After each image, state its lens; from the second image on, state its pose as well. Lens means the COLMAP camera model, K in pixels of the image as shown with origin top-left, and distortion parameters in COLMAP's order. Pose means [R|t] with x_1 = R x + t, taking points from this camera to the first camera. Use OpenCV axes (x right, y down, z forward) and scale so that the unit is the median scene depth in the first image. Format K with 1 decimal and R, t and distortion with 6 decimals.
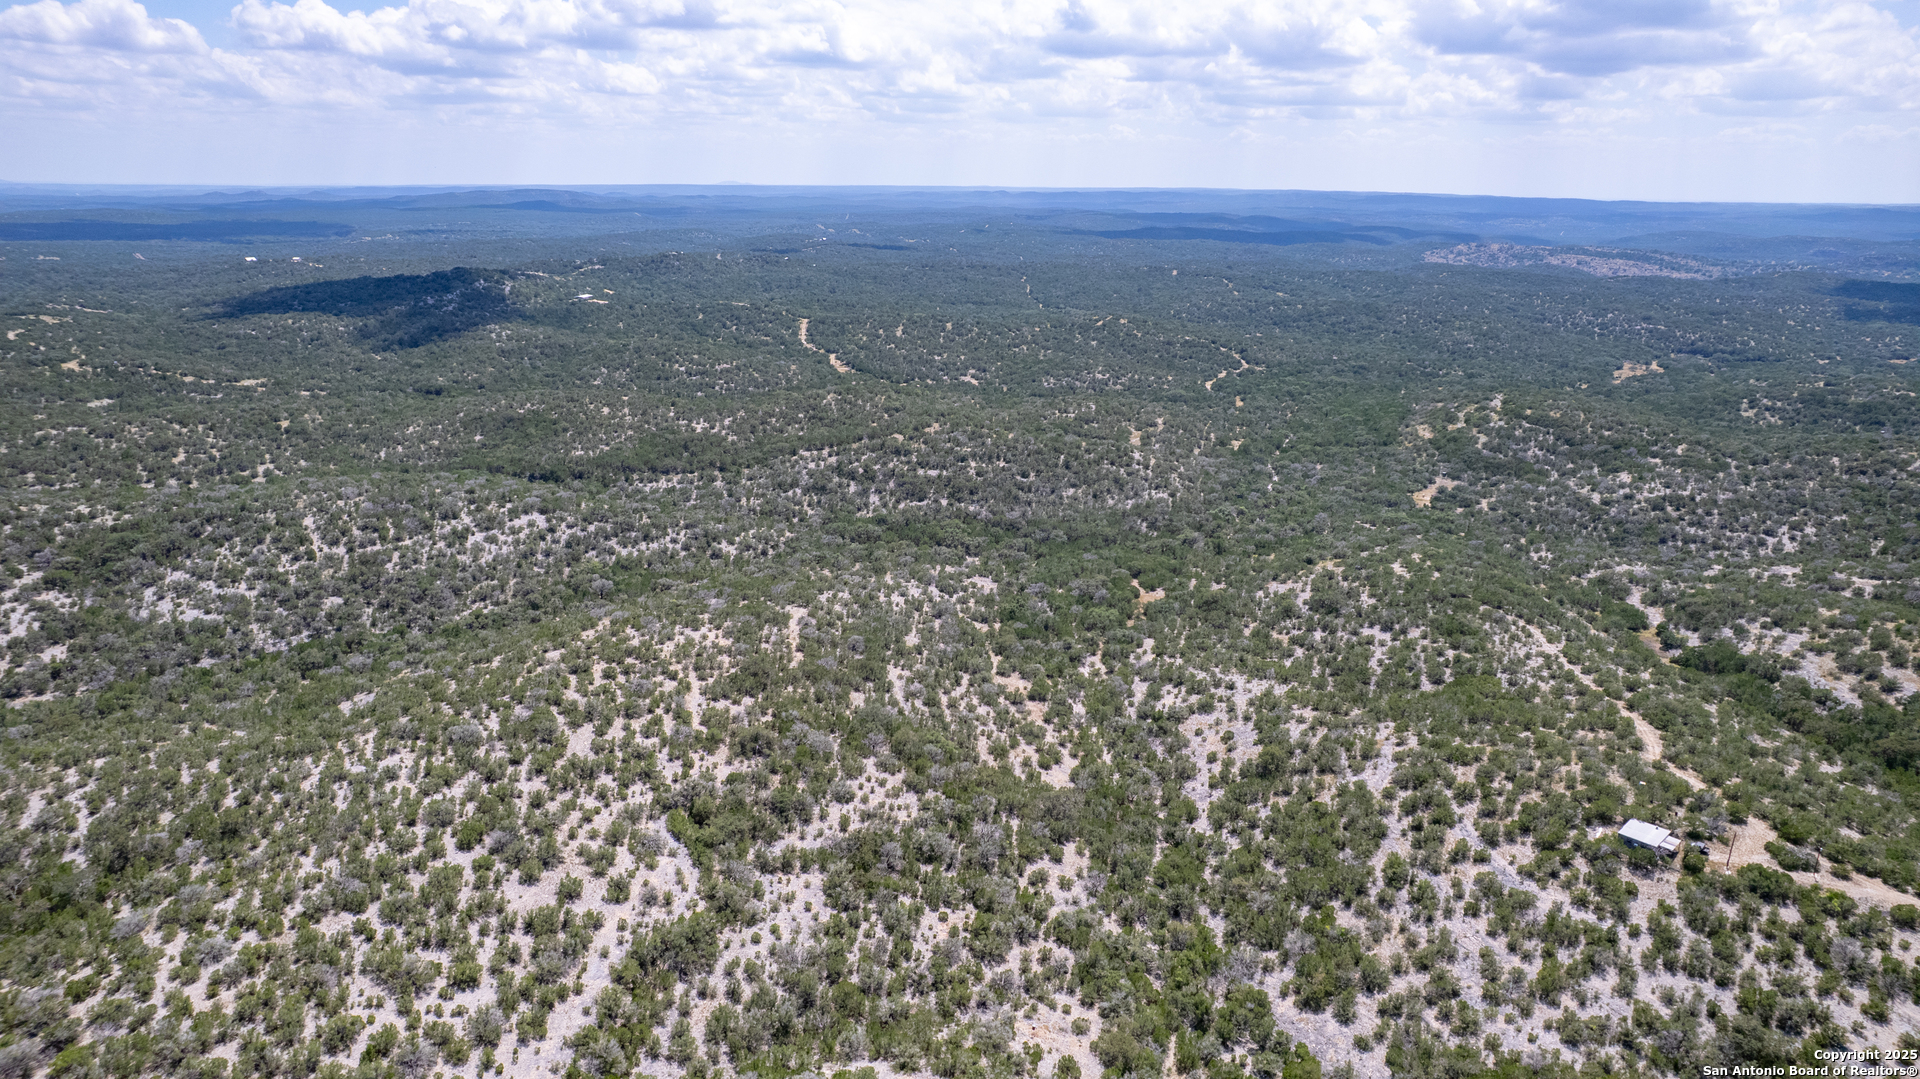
lens RADIAL K [[1232.5, 0, 960.0], [0, 1232.5, 539.5], [0, 0, 1]] dist [-0.094721, 0.088801]
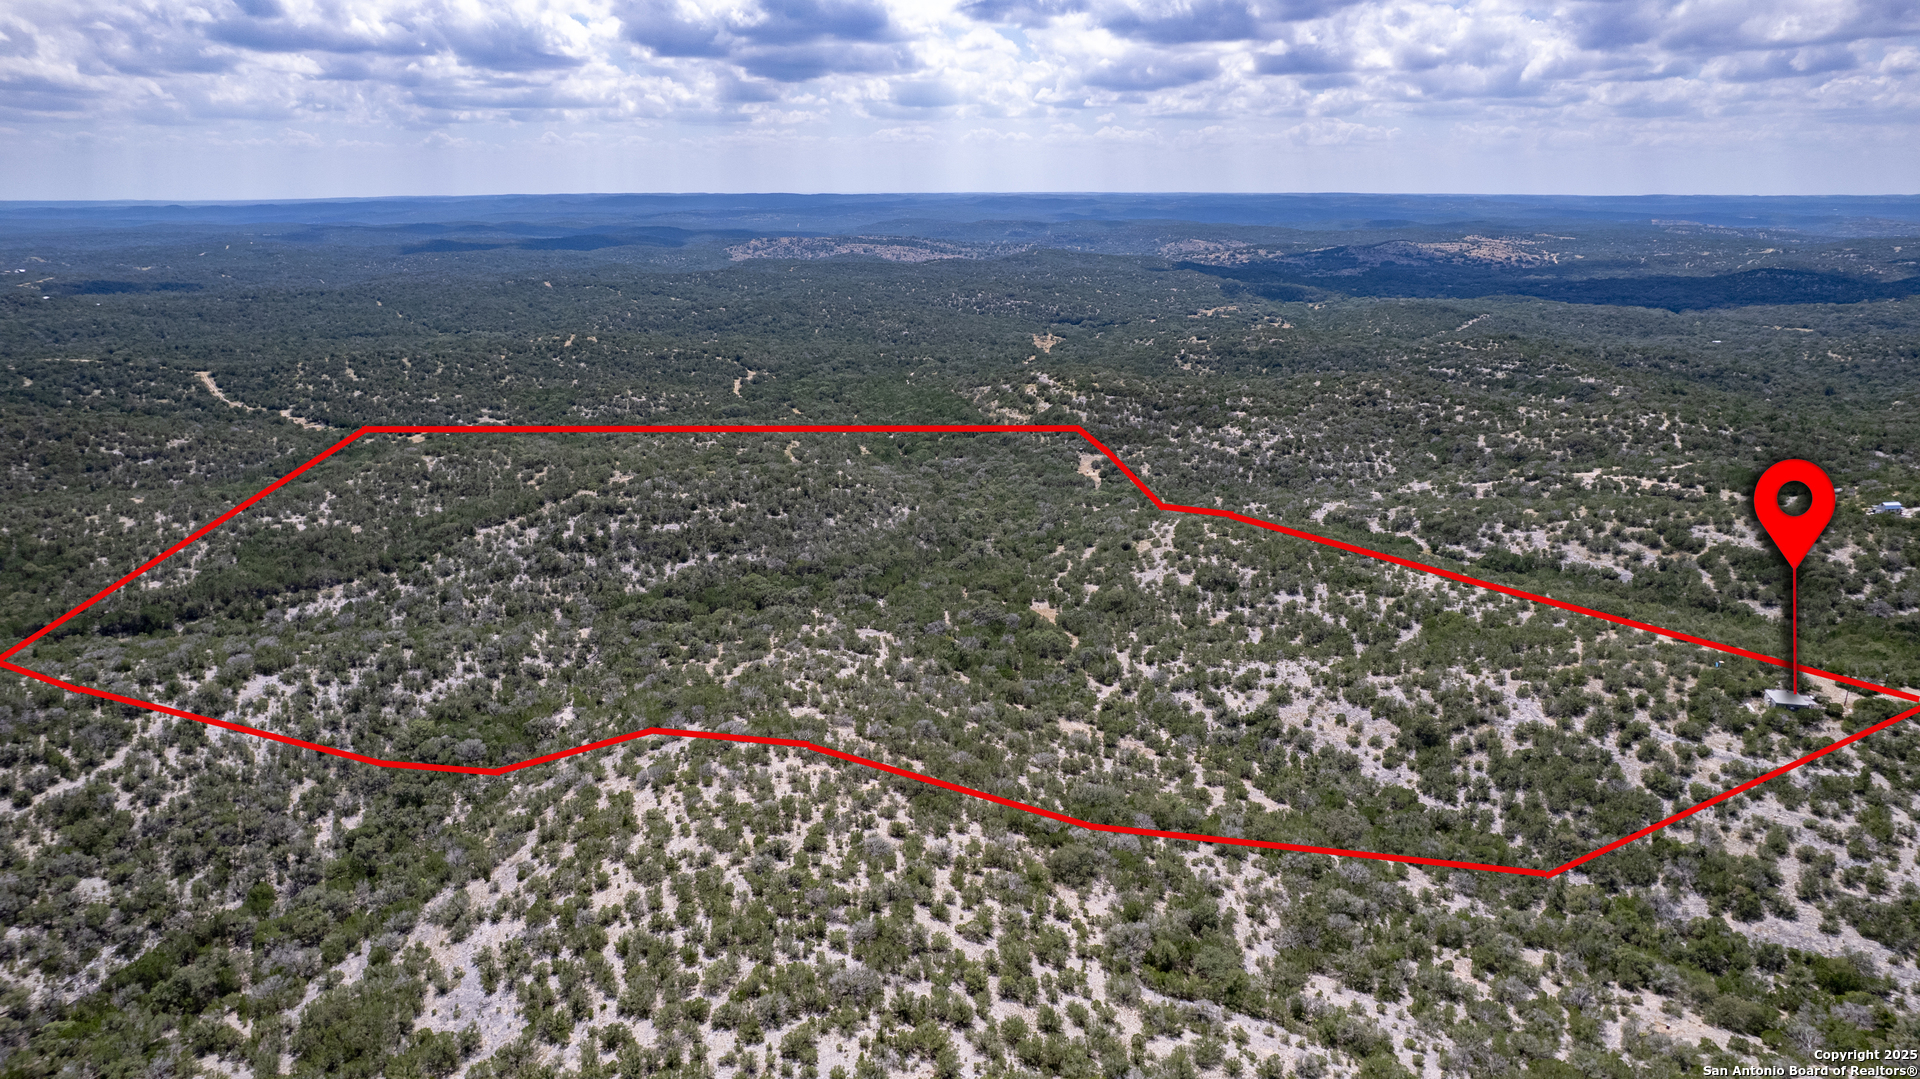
lens RADIAL K [[1242.5, 0, 961.0], [0, 1242.5, 559.7], [0, 0, 1]] dist [-0.105668, 0.106683]
pose [[0.816594, -0.179423, 0.548618, -0.623831], [0.173470, 0.982808, 0.063220, -0.096977], [-0.550530, 0.043544, 0.833679, 0.334013]]
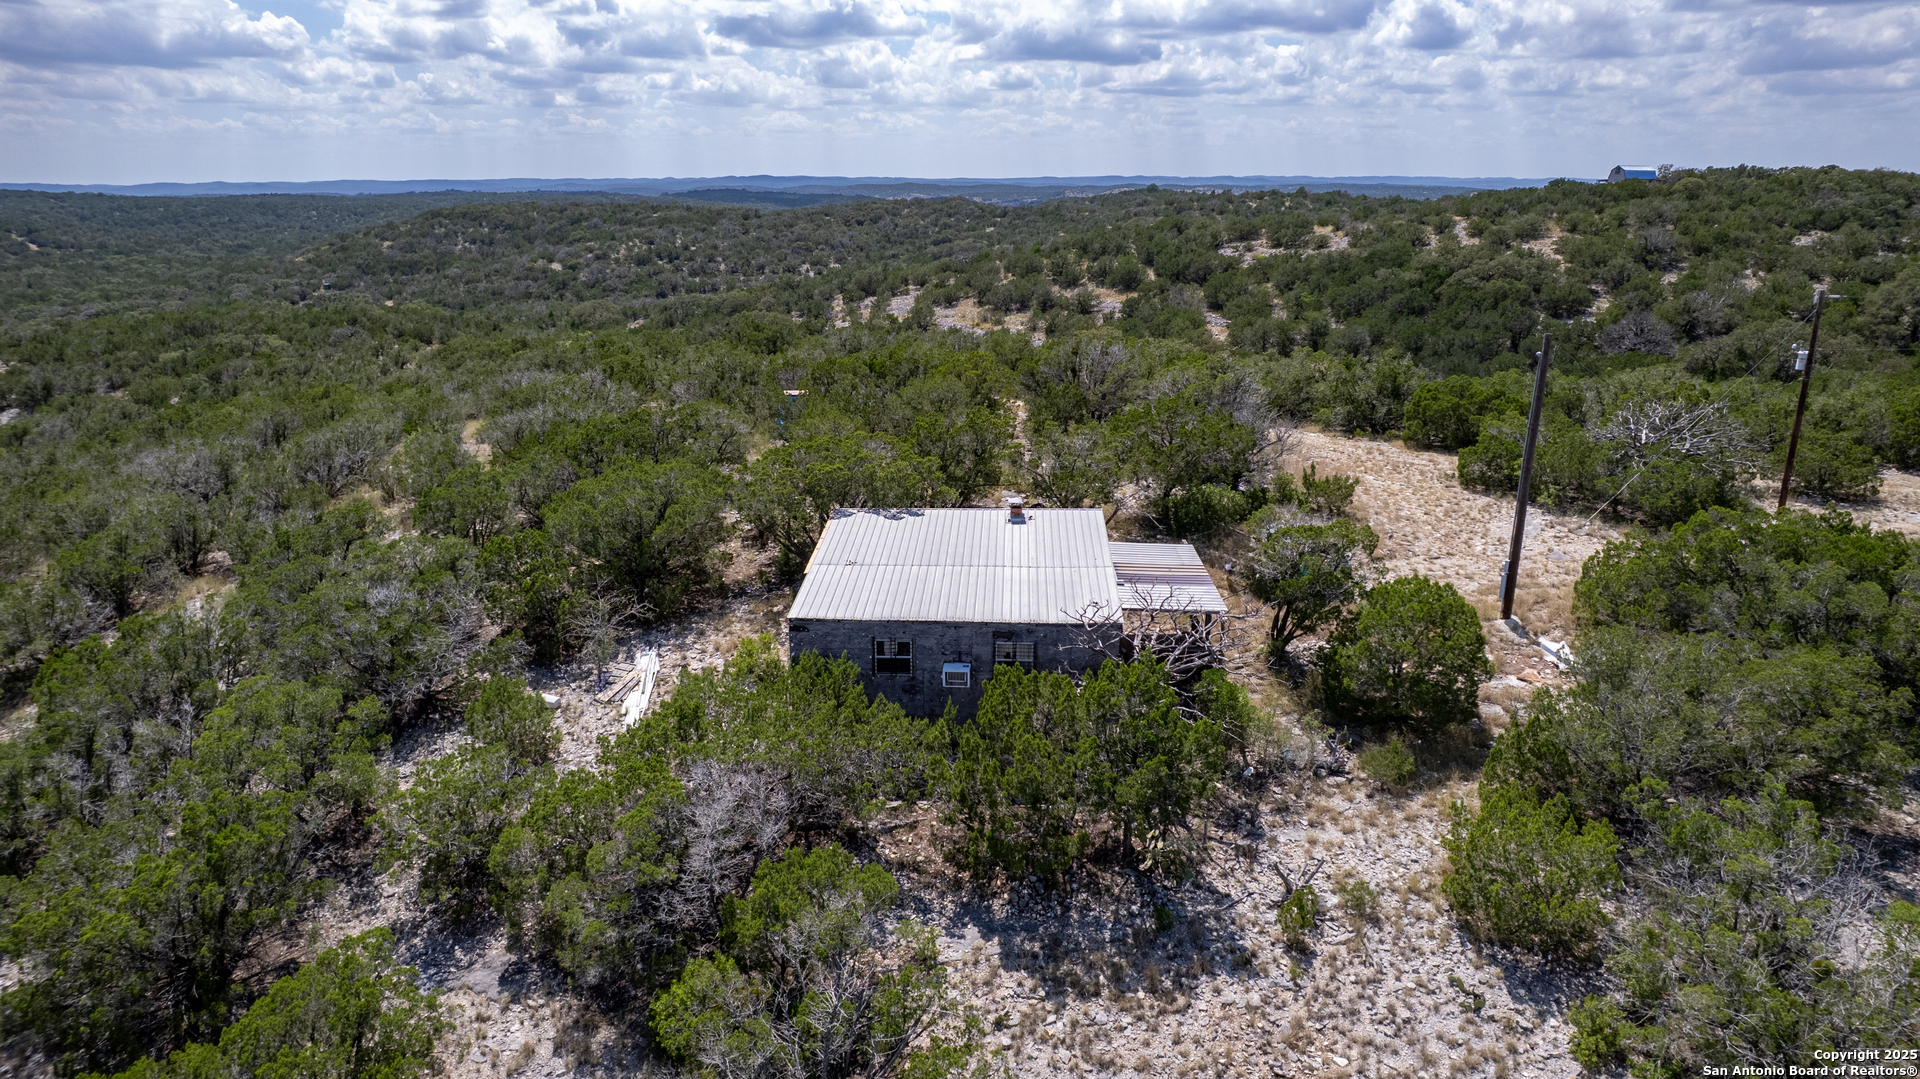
lens RADIAL K [[1232.5, 0, 960.0], [0, 1232.5, 539.5], [0, 0, 1]] dist [-0.094721, 0.088801]
pose [[0.705193, -0.214200, 0.675885, 0.383758], [0.211684, 0.973402, 0.087625, 0.181962], [-0.676678, 0.081282, 0.731779, 0.719486]]
